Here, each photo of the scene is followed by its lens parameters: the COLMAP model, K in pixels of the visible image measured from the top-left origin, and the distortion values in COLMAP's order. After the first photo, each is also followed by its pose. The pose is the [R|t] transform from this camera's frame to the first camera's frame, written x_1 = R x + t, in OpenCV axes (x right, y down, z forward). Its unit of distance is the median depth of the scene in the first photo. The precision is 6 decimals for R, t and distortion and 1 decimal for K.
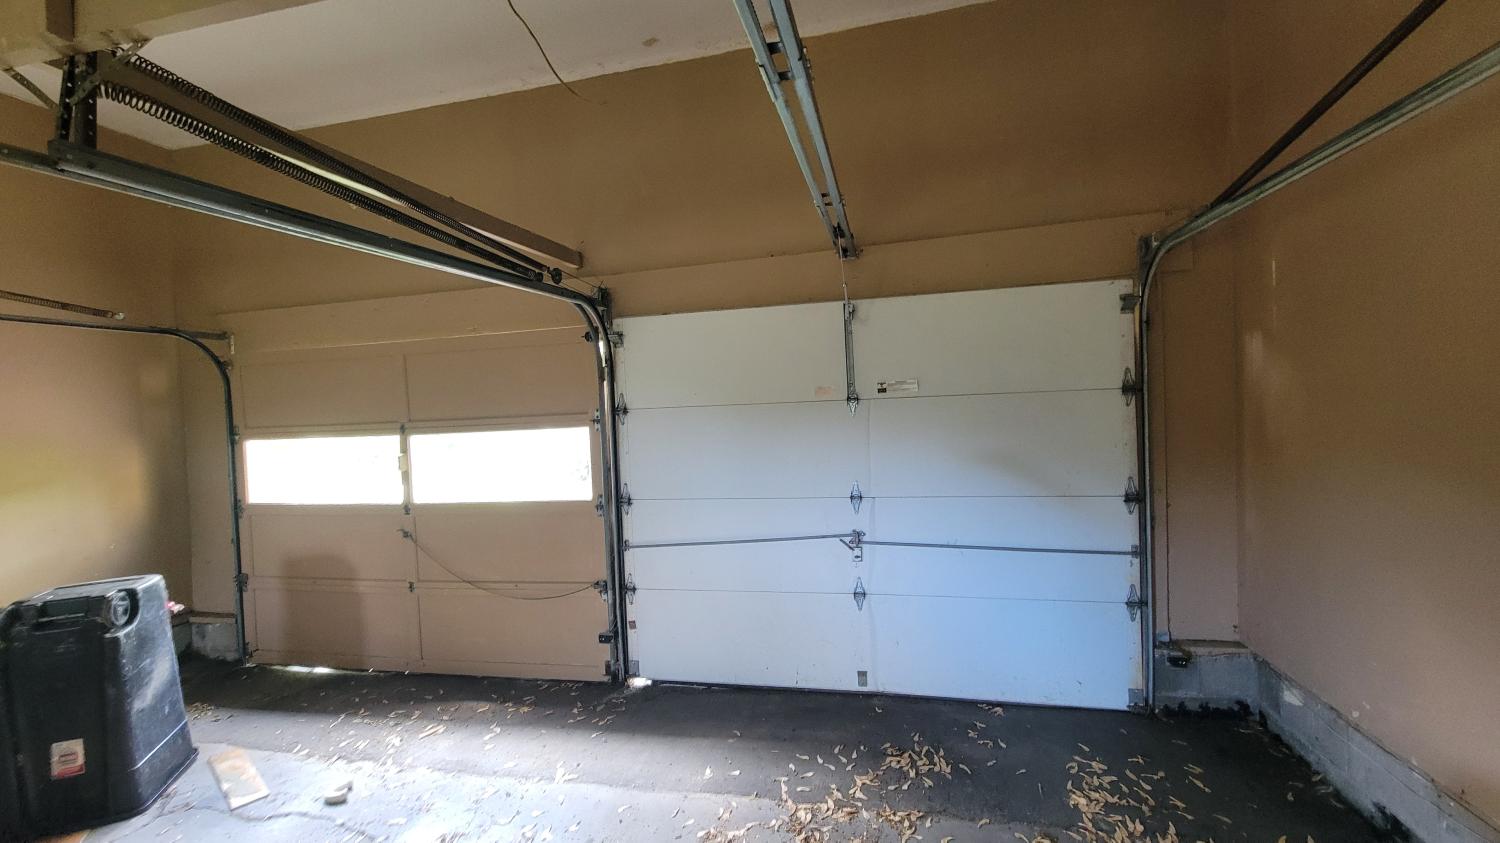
lens RADIAL K [[618.9, 0, 758.8], [0, 618.9, 420.6], [0, 0, 1]] dist [0.001948, 0.000106]
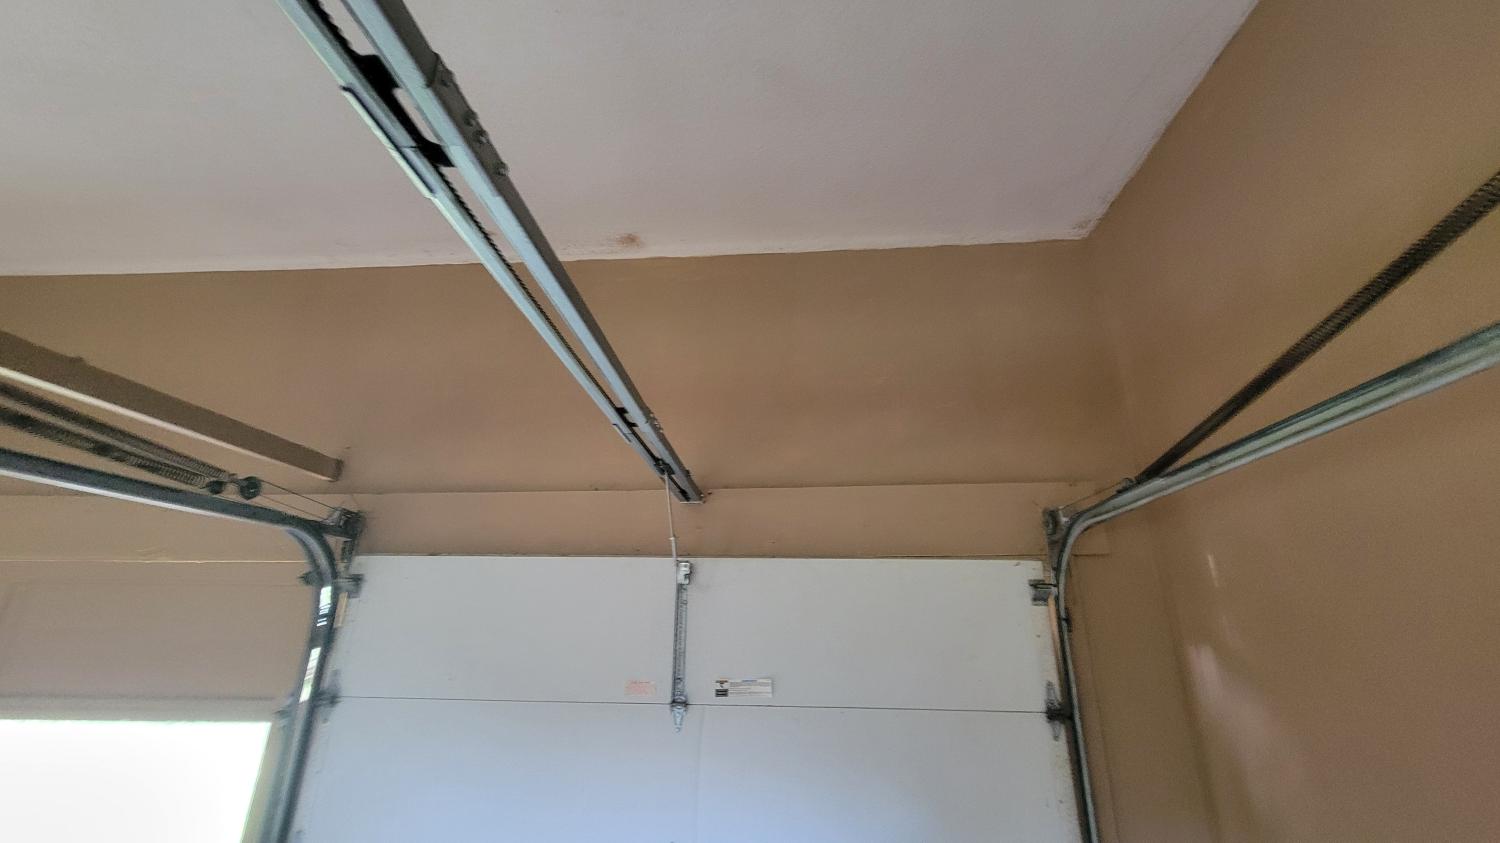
lens RADIAL K [[618.9, 0, 756.7], [0, 618.9, 426.2], [0, 0, 1]] dist [0.001948, 0.000106]
pose [[0.985184, 0.107117, 0.133938, 0.113504], [-0.051745, 0.930219, -0.363339, -0.076551], [-0.163511, 0.351025, 0.921979, 0.252488]]
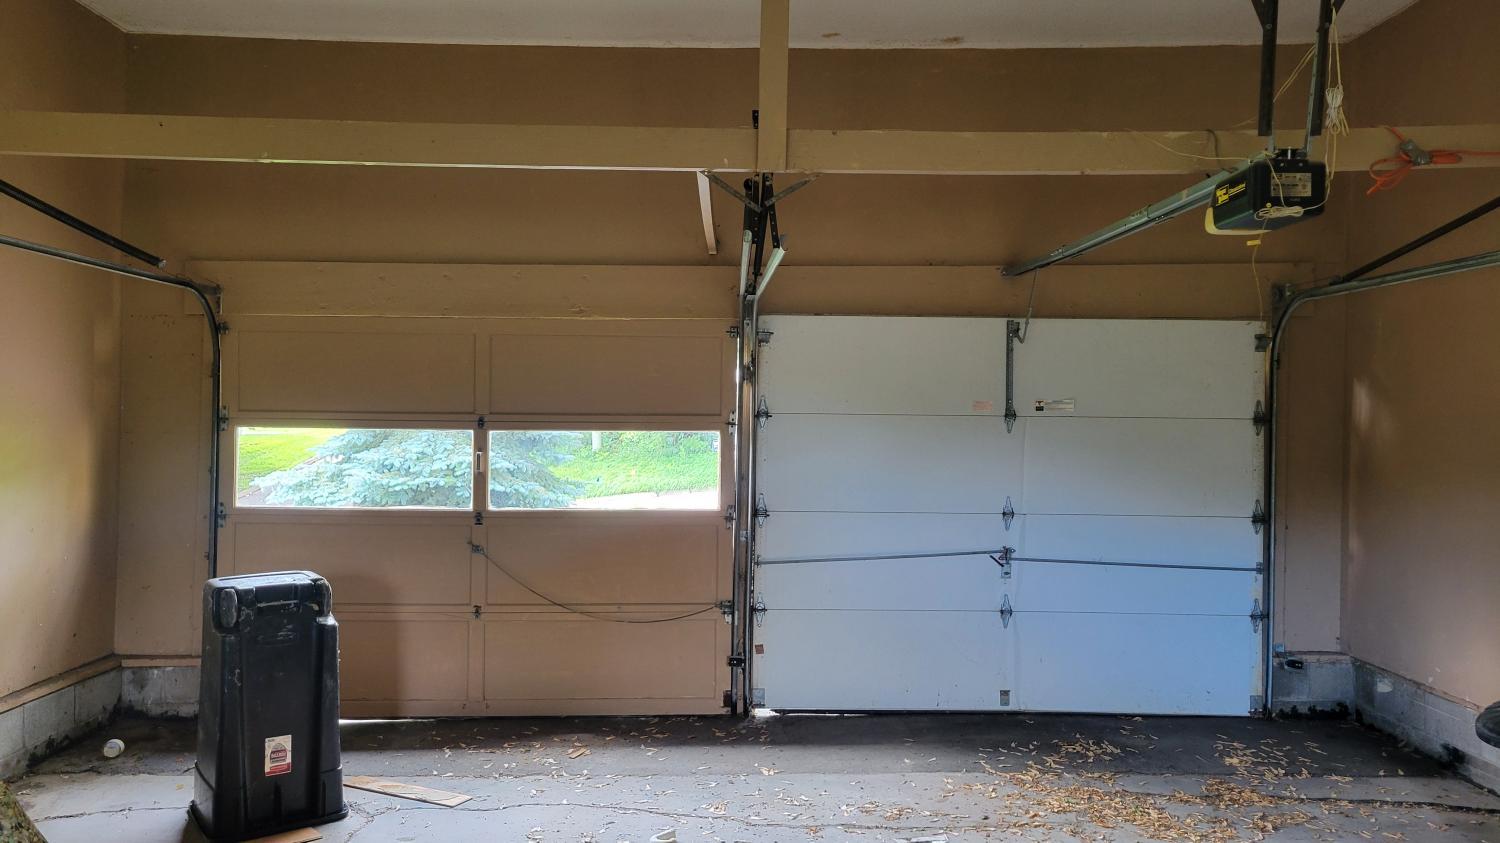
lens RADIAL K [[1125.1, 0, 760.4], [0, 1125.1, 416.9], [0, 0, 1]] dist [0.054444, -0.004585]
pose [[0.970035, 0.053225, 0.237062, -0.688558], [-0.046521, 0.998346, -0.033788, 0.048935], [-0.238468, 0.021747, 0.970907, -0.697758]]
